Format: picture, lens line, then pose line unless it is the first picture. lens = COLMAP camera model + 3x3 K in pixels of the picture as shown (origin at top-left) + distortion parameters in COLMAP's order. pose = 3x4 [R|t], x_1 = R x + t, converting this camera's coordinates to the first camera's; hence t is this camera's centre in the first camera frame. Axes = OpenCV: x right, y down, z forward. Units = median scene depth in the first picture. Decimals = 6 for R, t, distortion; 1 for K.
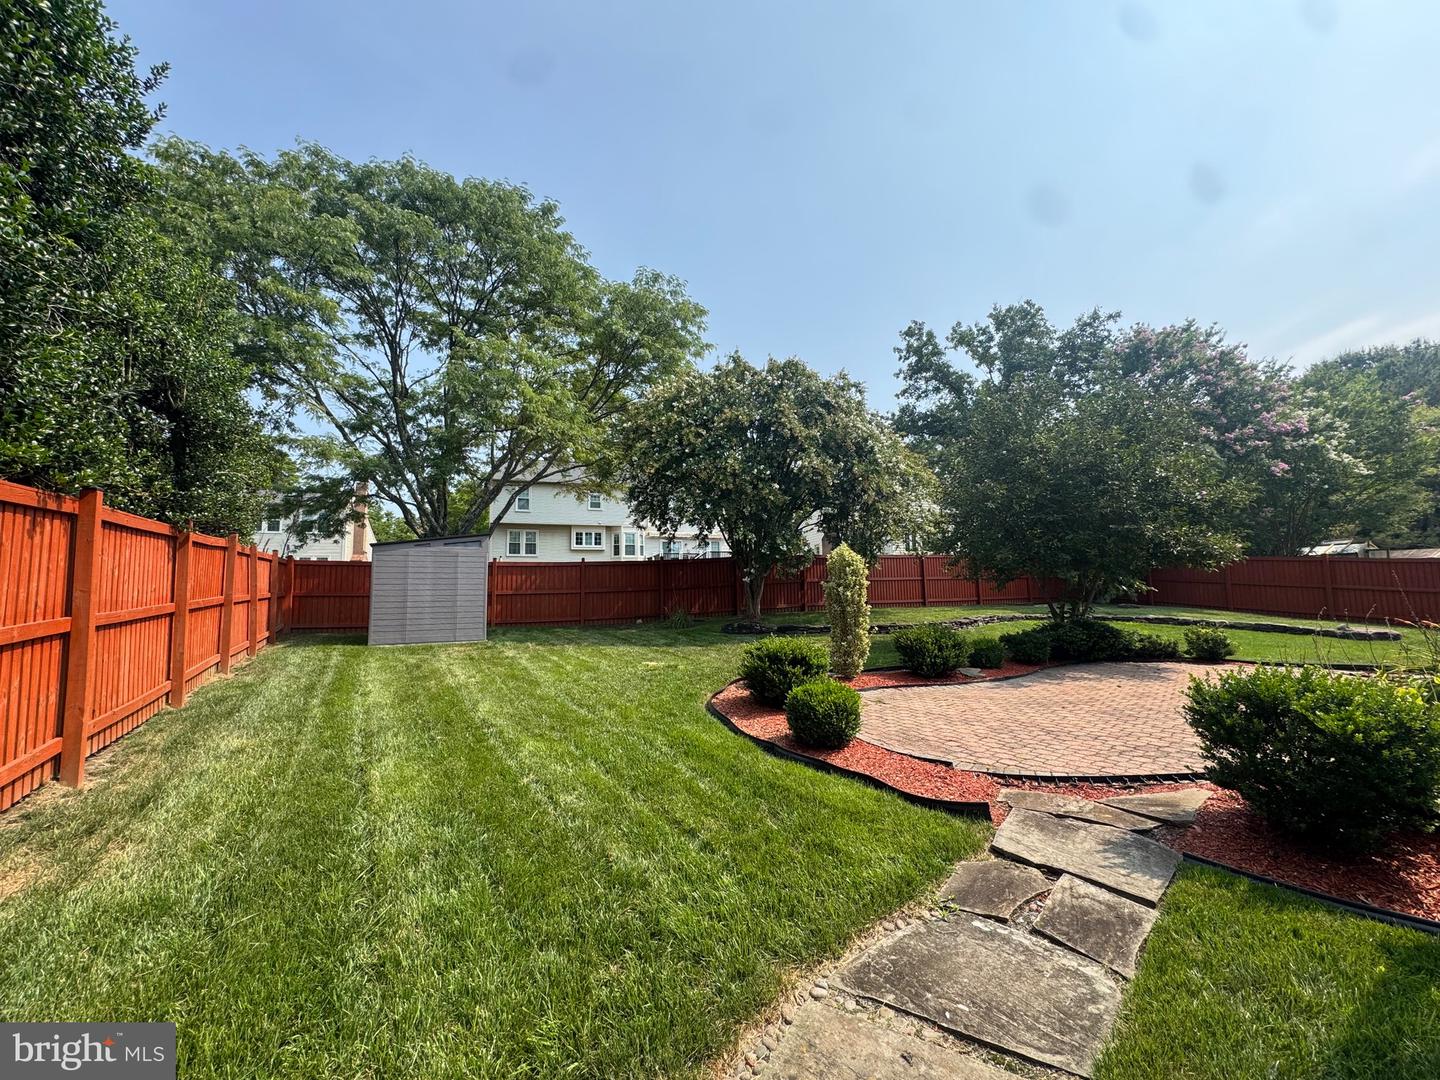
lens RADIAL K [[579.2, 0, 717.0], [0, 579.2, 540.7], [0, 0, 1]] dist [-0.003521, -0.000097]
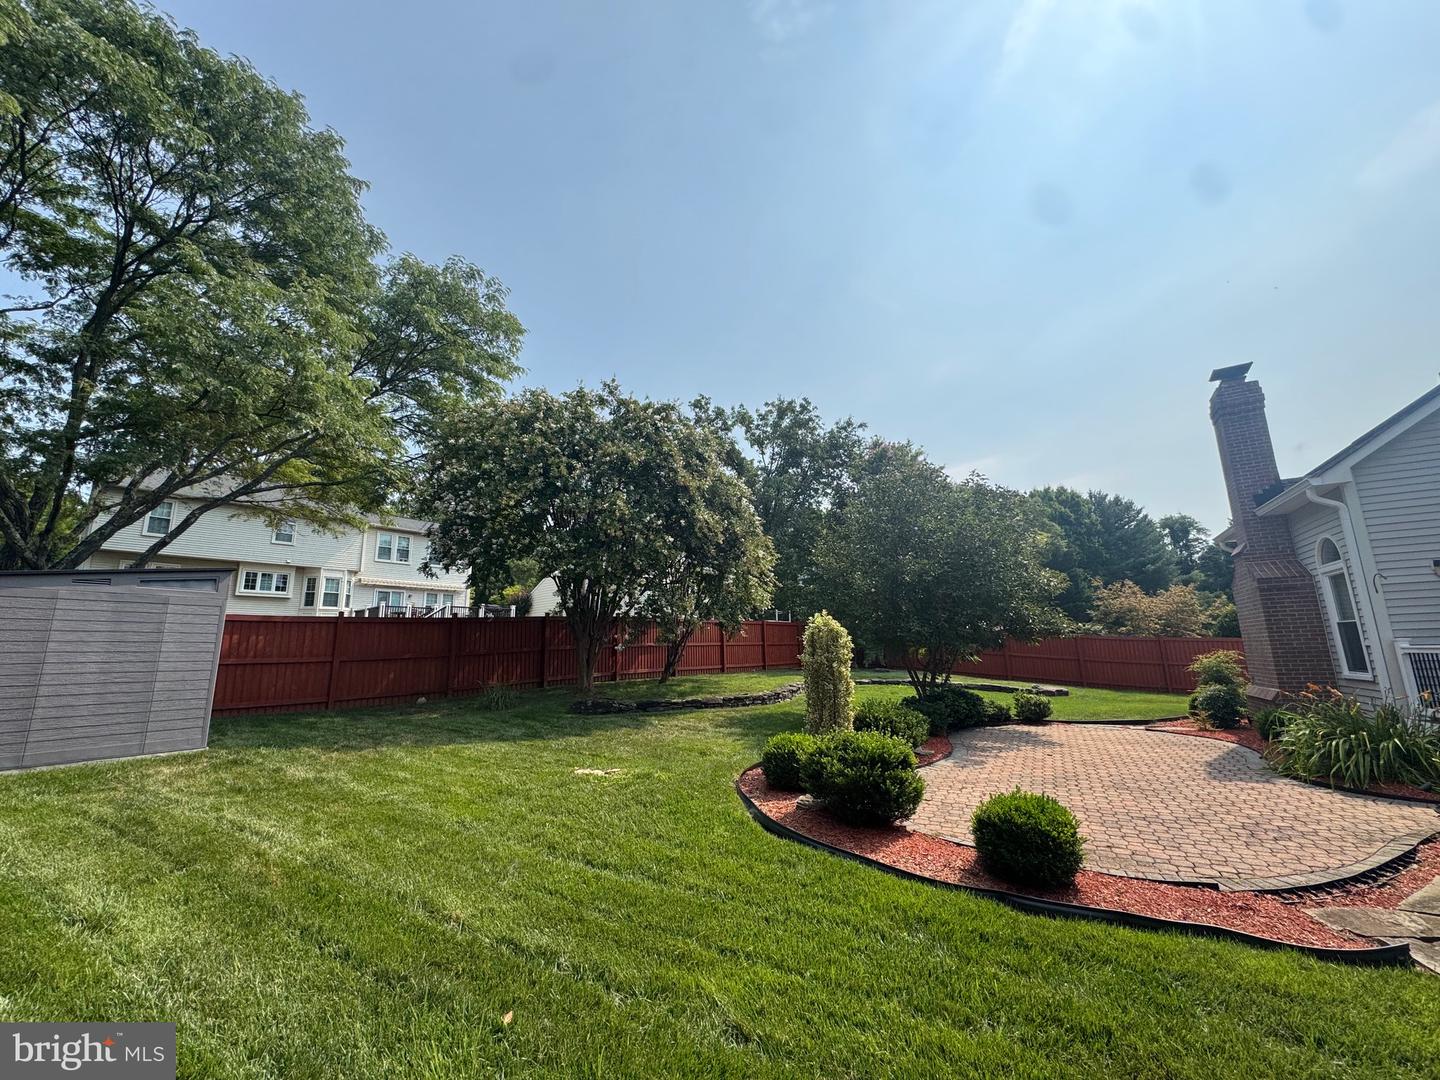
lens RADIAL K [[579.2, 0, 720.8], [0, 579.2, 540.8], [0, 0, 1]] dist [-0.003521, -0.000097]
pose [[0.868986, 0.096512, 0.485334, -0.167884], [-0.046761, 0.992423, -0.113626, 0.002353], [-0.492623, 0.076045, 0.866914, 0.139857]]
